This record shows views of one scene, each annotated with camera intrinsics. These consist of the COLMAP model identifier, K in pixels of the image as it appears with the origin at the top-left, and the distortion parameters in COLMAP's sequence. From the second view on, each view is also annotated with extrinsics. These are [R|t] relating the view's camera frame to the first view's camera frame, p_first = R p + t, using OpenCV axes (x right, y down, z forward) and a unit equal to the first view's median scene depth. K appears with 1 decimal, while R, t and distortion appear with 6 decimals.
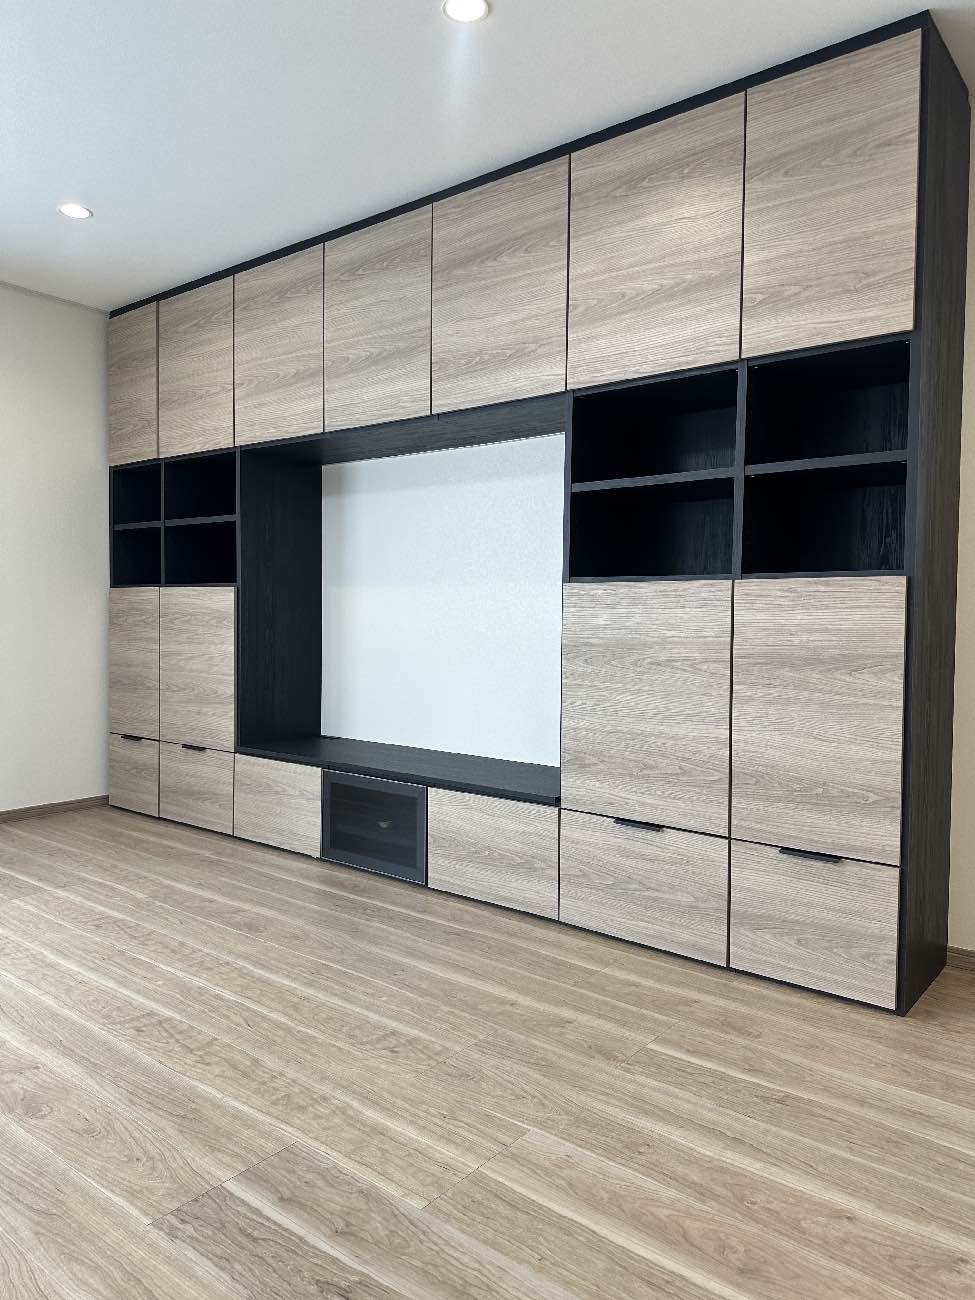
lens RADIAL K [[913.8, 0, 497.3], [0, 913.8, 644.3], [0, 0, 1]] dist [0.036088, -0.054172]
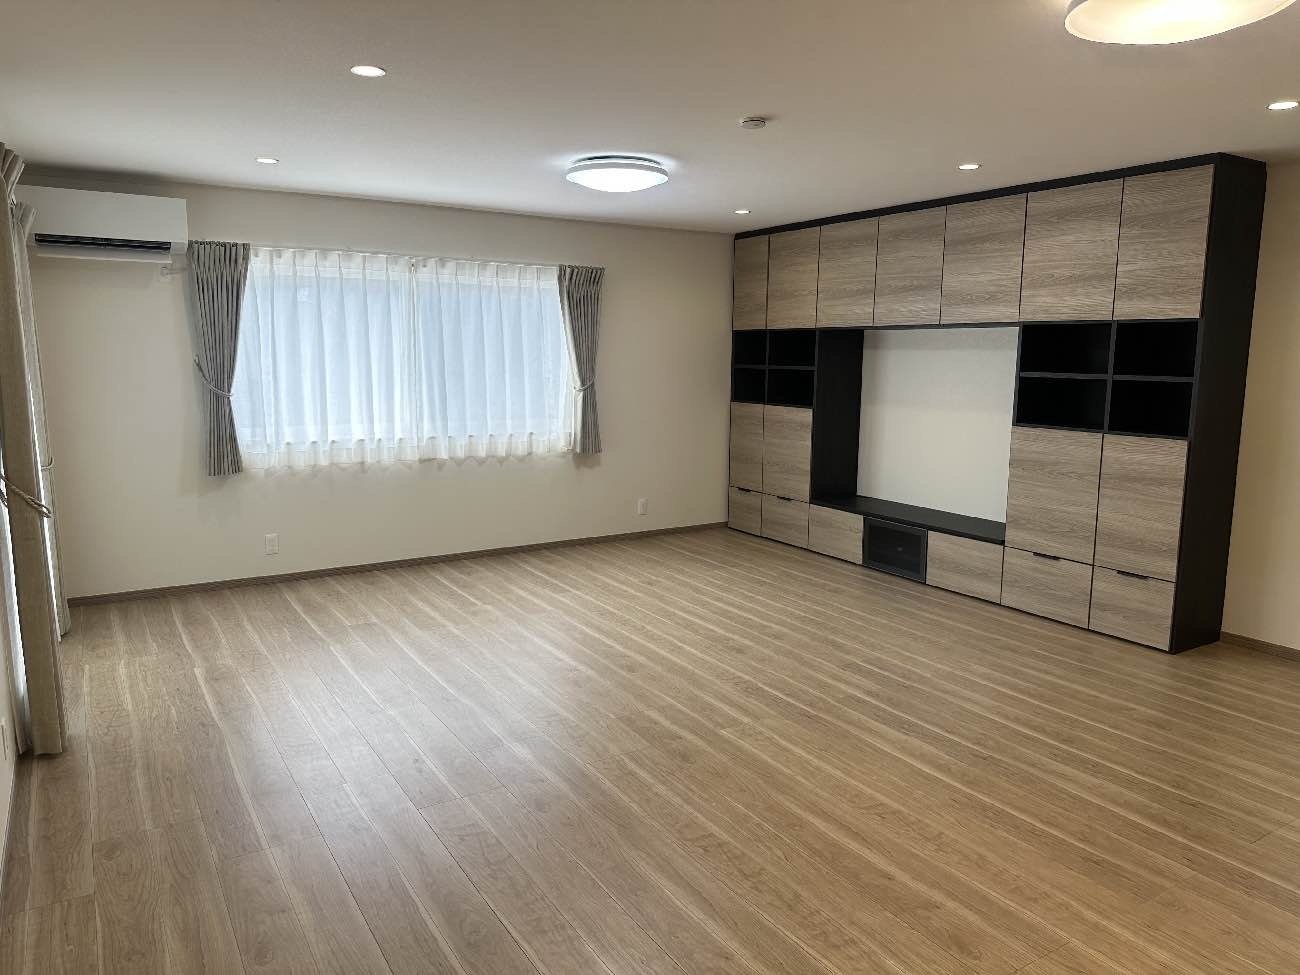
lens RADIAL K [[913.8, 0, 637.2], [0, 913.8, 475.3], [0, 0, 1]] dist [0.036088, -0.054172]
pose [[0.936208, 0.045540, -0.348482, 0.014477], [-0.011687, 0.995055, 0.098637, -0.136104], [0.351251, -0.088272, 0.932111, -0.971352]]
